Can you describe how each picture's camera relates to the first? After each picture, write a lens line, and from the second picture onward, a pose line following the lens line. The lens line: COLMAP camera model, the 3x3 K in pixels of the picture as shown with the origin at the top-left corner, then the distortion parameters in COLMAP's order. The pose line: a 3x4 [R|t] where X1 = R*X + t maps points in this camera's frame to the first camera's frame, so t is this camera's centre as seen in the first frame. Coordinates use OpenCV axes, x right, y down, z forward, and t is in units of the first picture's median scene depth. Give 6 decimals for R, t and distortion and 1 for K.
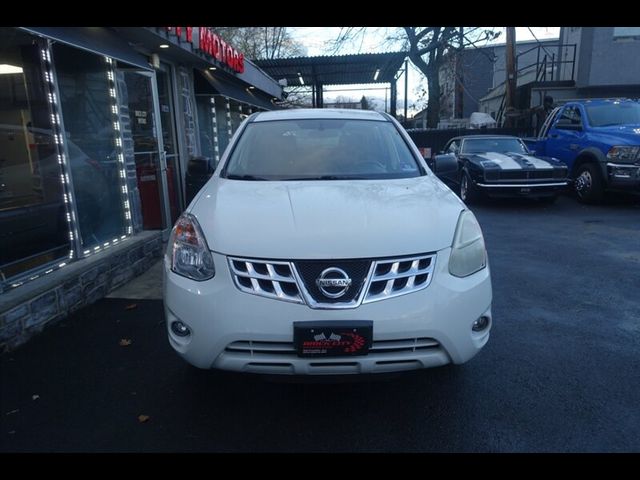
lens RADIAL K [[442.6, 0, 320.0], [0, 442.6, 240.0], [0, 0, 1]] dist [-0.001208, -0.000652]
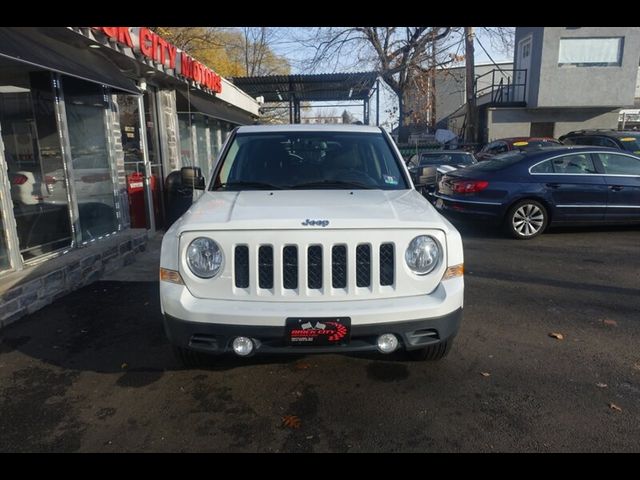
lens RADIAL K [[442.6, 0, 320.0], [0, 442.6, 240.0], [0, 0, 1]] dist [-0.001208, -0.000652]
pose [[0.999246, 0.001979, 0.038784, 0.037927], [-0.000858, 0.999582, -0.028885, 0.029344], [-0.038825, 0.028830, 0.998830, -0.129030]]
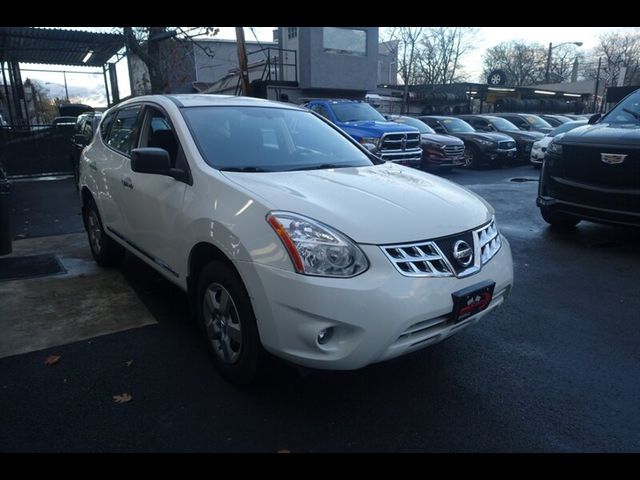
lens RADIAL K [[445.7, 0, 320.0], [0, 445.7, 240.0], [0, 0, 1]] dist [0.003333, 0.004664]
pose [[0.784827, -0.136516, 0.604492, -0.263928], [0.128521, 0.990083, 0.056734, -0.014107], [-0.606242, 0.033164, 0.794588, 0.085372]]
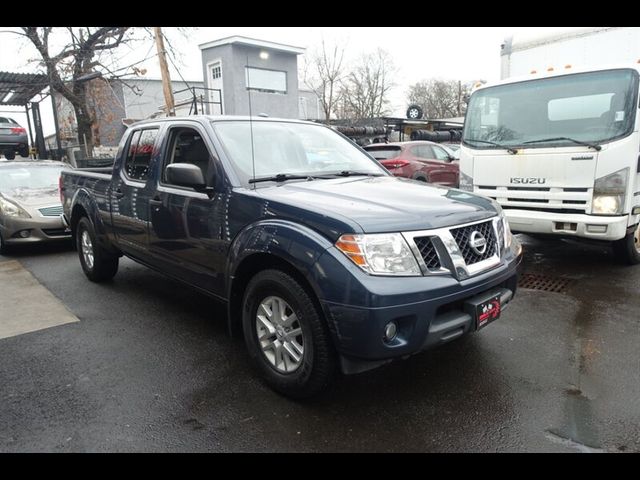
lens RADIAL K [[445.7, 0, 320.0], [0, 445.7, 240.0], [0, 0, 1]] dist [0.003333, 0.004664]
pose [[0.693703, -0.128995, 0.708616, -0.299475], [0.176387, 0.984299, 0.006505, 0.024427], [-0.698329, 0.120479, 0.705564, -0.046915]]
